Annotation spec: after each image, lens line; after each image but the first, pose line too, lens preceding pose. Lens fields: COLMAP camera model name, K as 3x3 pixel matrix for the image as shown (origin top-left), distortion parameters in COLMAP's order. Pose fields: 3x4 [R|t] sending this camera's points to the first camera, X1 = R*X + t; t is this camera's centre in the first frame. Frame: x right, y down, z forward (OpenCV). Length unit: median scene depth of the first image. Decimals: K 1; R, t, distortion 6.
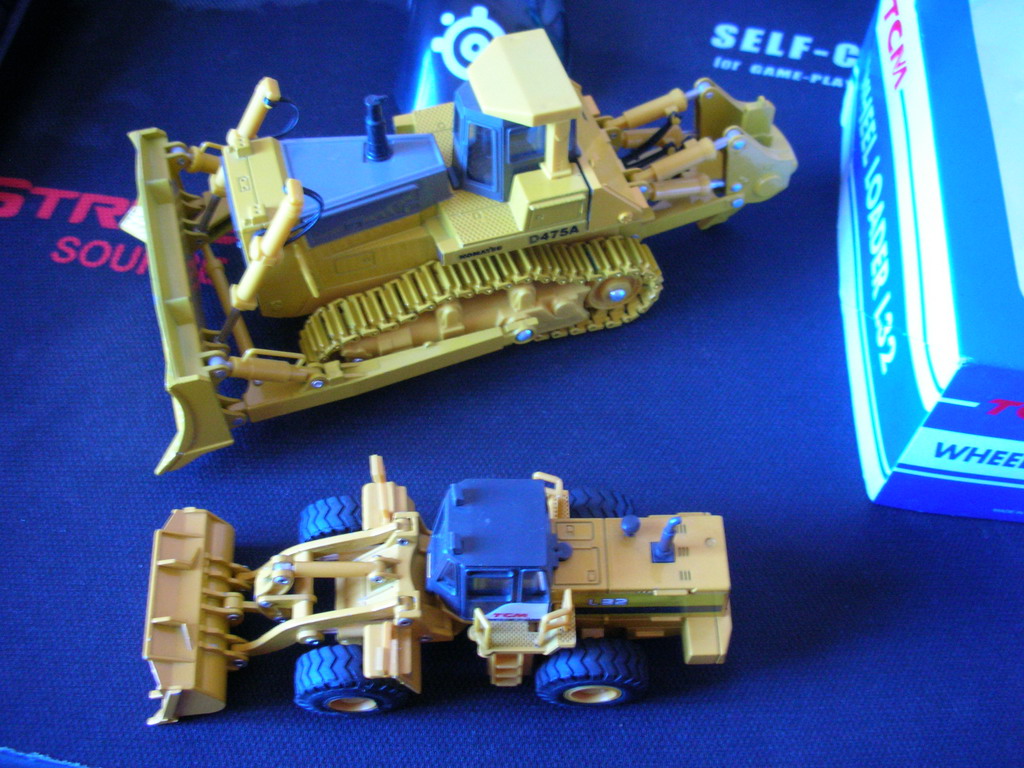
lens RADIAL K [[1094.2, 0, 512.0], [0, 1094.2, 384.0], [0, 0, 1]] dist [-0.223979, 0.213254]
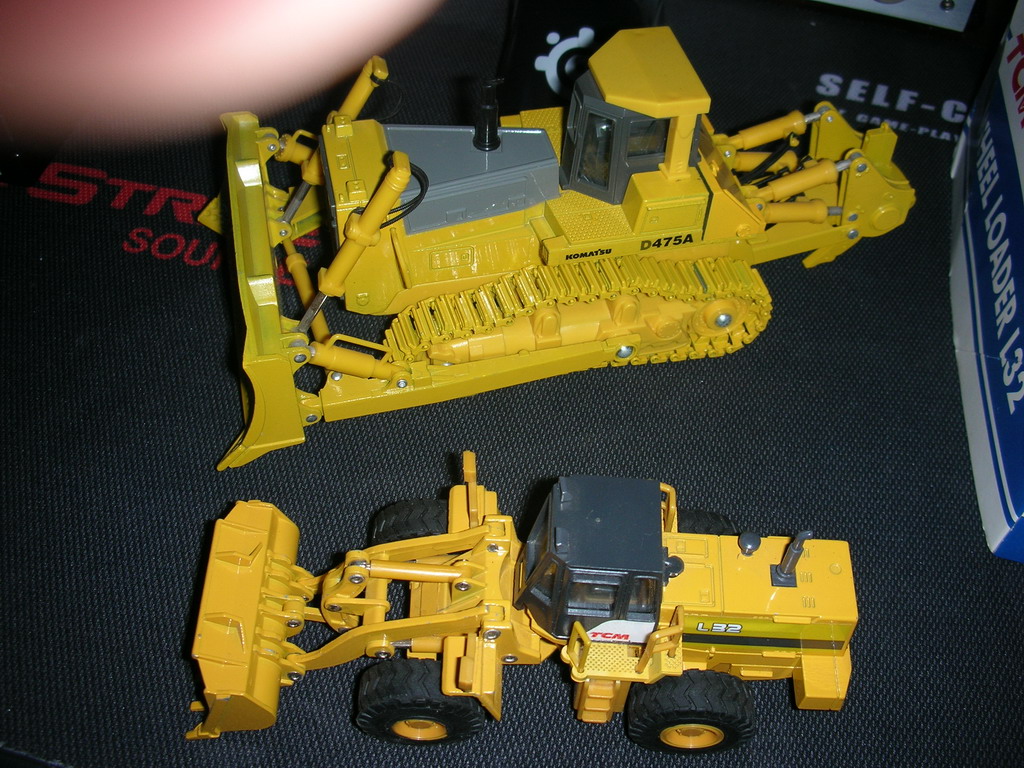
lens RADIAL K [[1094.2, 0, 512.0], [0, 1094.2, 384.0], [0, 0, 1]] dist [-0.223979, 0.213254]
pose [[0.997283, 0.067106, -0.030381, -0.054375], [-0.069883, 0.992314, -0.102122, 0.083055], [0.023295, 0.103968, 0.994308, 0.077011]]
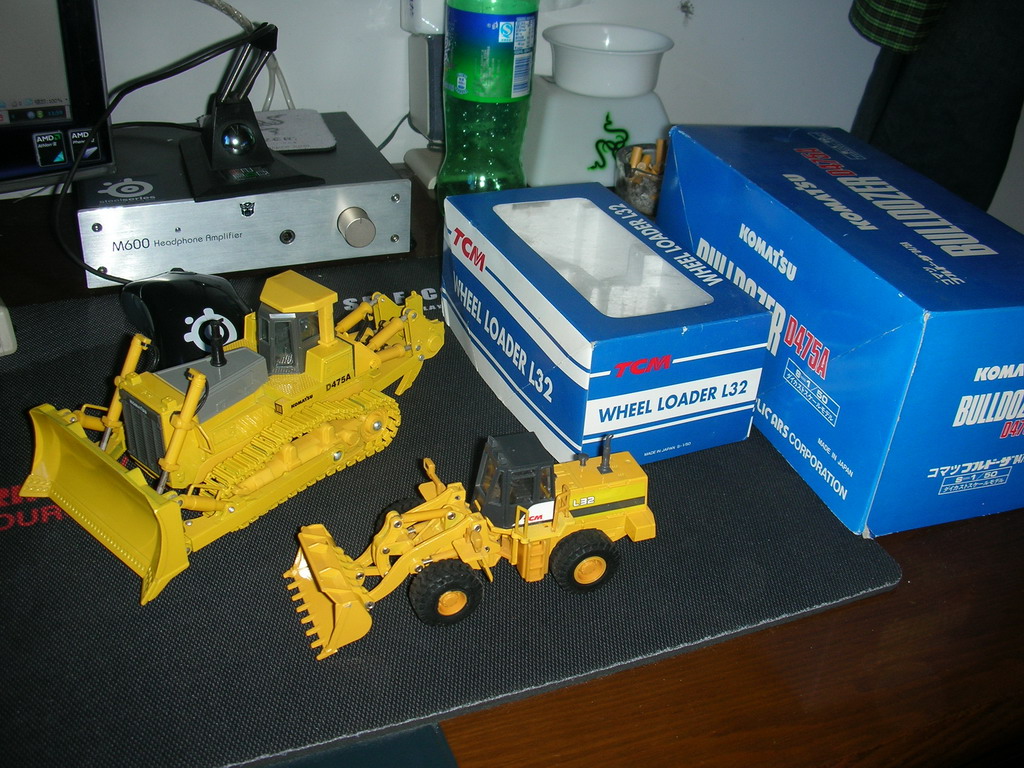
lens RADIAL K [[1094.2, 0, 512.0], [0, 1094.2, 384.0], [0, 0, 1]] dist [-0.223979, 0.213254]
pose [[0.844617, -0.256903, 0.469704, -0.466692], [0.426805, 0.852760, -0.301062, 0.426917], [-0.323201, 0.454754, 0.829903, -0.382577]]
